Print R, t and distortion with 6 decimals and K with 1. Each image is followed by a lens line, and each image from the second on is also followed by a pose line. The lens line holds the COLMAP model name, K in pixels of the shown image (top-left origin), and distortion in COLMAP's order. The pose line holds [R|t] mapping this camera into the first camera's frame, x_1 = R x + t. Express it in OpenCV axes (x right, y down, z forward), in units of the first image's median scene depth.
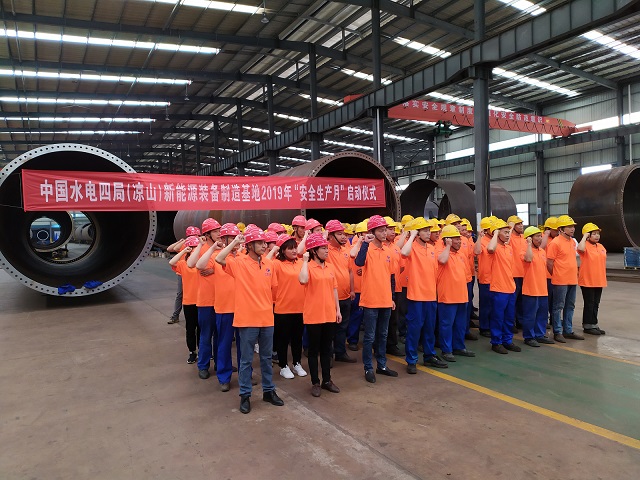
lens RADIAL K [[456.7, 0, 320.0], [0, 456.7, 240.0], [0, 0, 1]] dist [-0.003495, -0.009509]
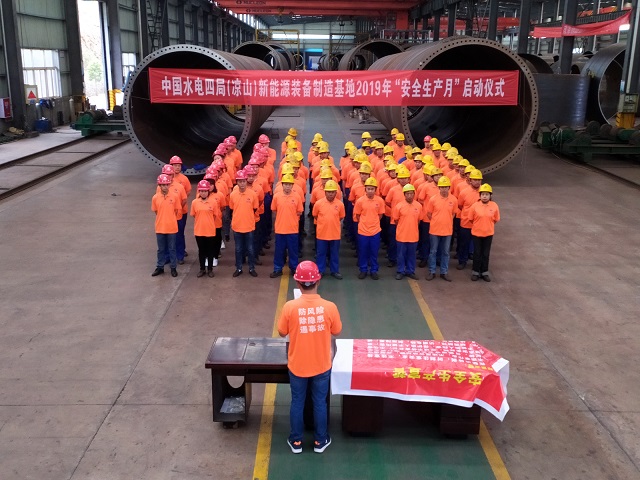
lens RADIAL K [[647.7, 0, 320.0], [0, 647.7, 240.0], [0, 0, 1]] dist [-0.005462, -0.002015]
pose [[0.865904, 0.173567, -0.469133, 0.562178], [-0.050427, 0.963381, 0.263351, -0.167722], [0.497663, -0.204380, 0.842948, -0.291473]]
